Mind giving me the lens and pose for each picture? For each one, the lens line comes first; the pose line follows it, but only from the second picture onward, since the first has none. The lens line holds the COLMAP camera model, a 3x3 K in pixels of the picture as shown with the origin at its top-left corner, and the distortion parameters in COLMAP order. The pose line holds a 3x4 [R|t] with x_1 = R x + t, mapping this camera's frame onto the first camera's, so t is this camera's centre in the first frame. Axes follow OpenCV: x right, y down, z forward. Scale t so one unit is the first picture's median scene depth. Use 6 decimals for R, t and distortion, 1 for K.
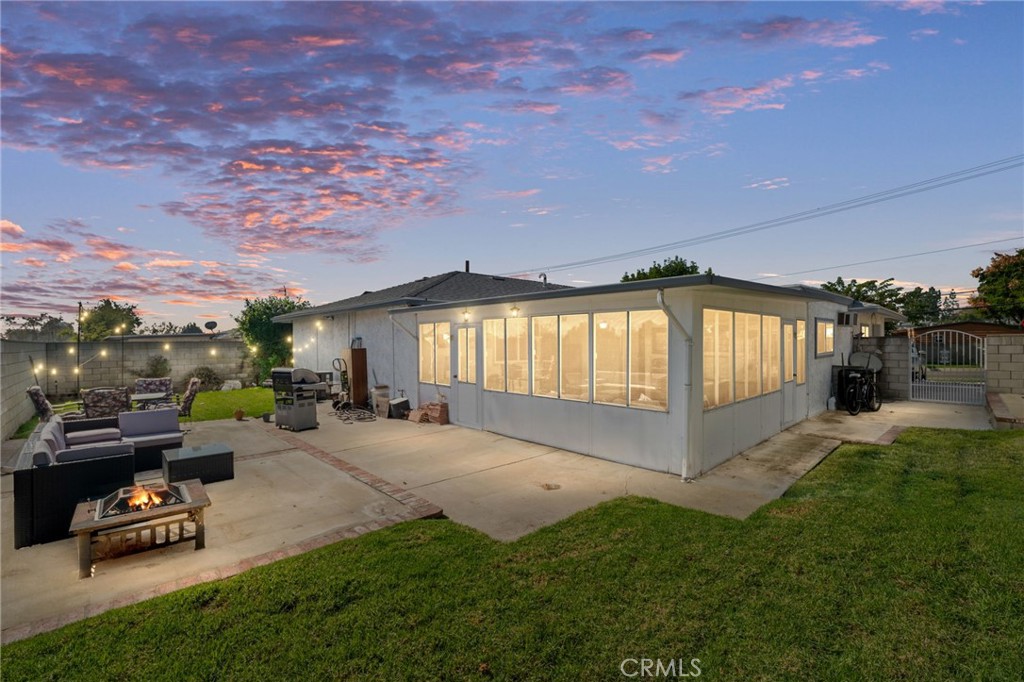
lens RADIAL K [[427.4, 0, 512.6], [0, 427.4, 349.7], [0, 0, 1]] dist [-0.021228, 0.000120]
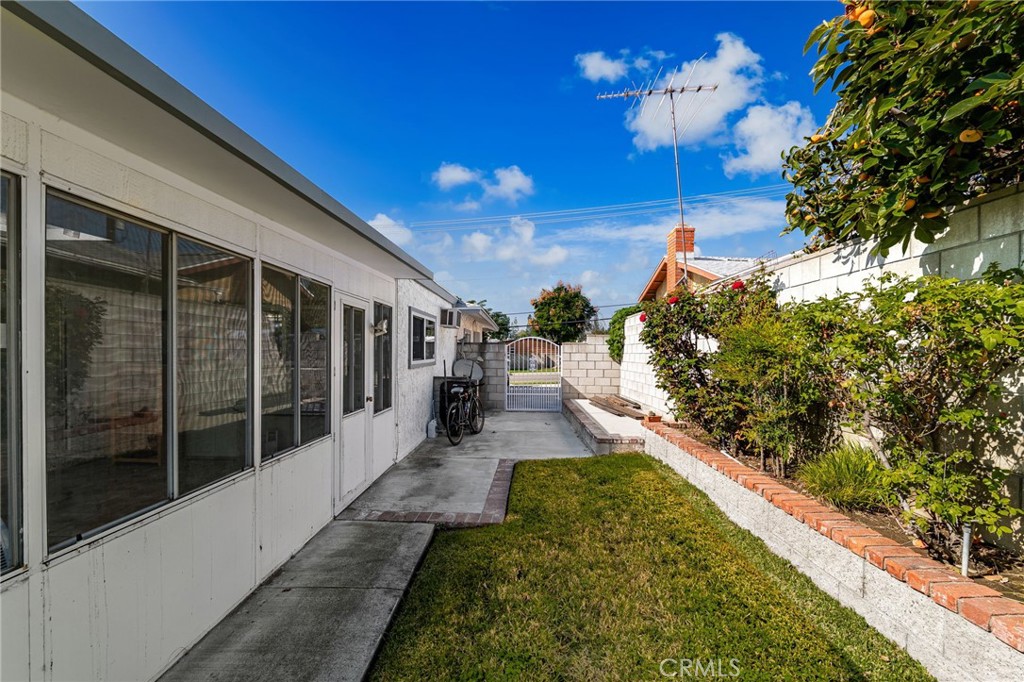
lens RADIAL K [[427.4, 0, 512.6], [0, 427.4, 349.7], [0, 0, 1]] dist [-0.021228, 0.000120]
pose [[0.695139, 0.018169, 0.718646, 0.293743], [-0.004535, 0.999771, -0.020890, 0.003666], [-0.718861, 0.011262, 0.695062, 0.352931]]
